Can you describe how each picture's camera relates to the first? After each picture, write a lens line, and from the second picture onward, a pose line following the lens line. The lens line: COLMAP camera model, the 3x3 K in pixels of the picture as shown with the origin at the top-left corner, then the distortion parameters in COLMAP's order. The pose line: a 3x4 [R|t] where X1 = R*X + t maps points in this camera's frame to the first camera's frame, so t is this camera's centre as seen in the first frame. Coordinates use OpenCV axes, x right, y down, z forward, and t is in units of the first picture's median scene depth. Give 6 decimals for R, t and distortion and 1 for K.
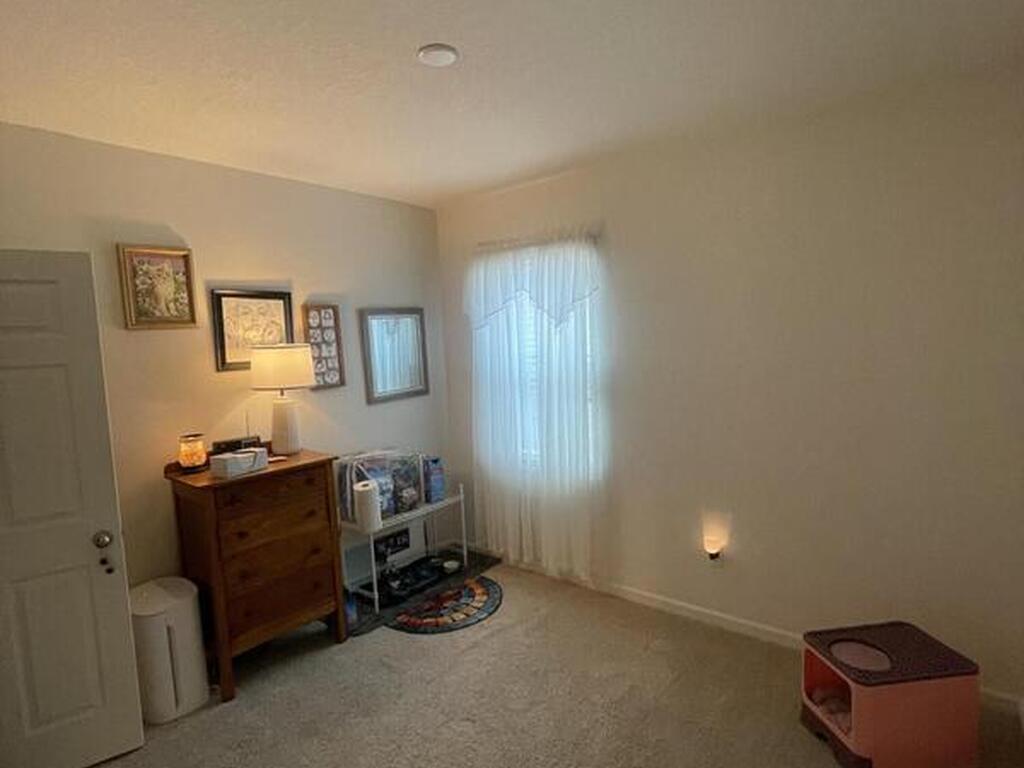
lens RADIAL K [[553.8, 0, 509.6], [0, 553.8, 385.8], [0, 0, 1]] dist [0.001661, 0.000063]
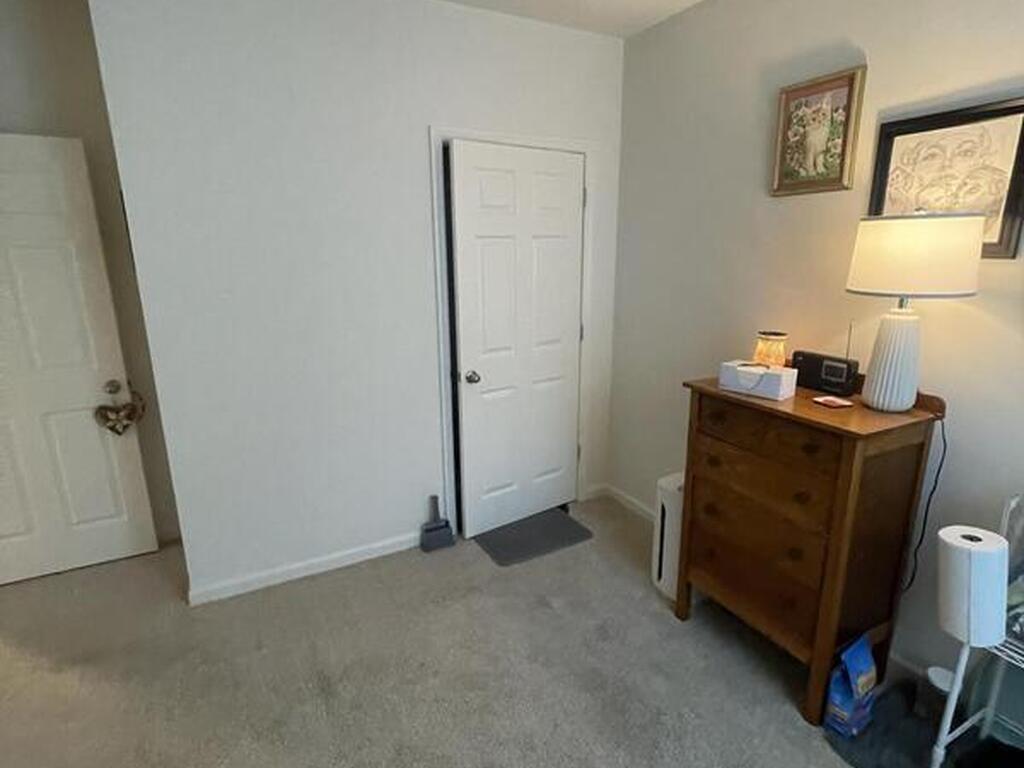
lens RADIAL K [[553.8, 0, 508.2], [0, 553.8, 387.8], [0, 0, 1]] dist [0.001661, 0.000063]
pose [[-0.386958, 0.269250, -0.881911, 0.295392], [-0.069786, 0.945125, 0.319169, -0.063367], [0.919453, 0.185051, -0.346934, 0.932947]]
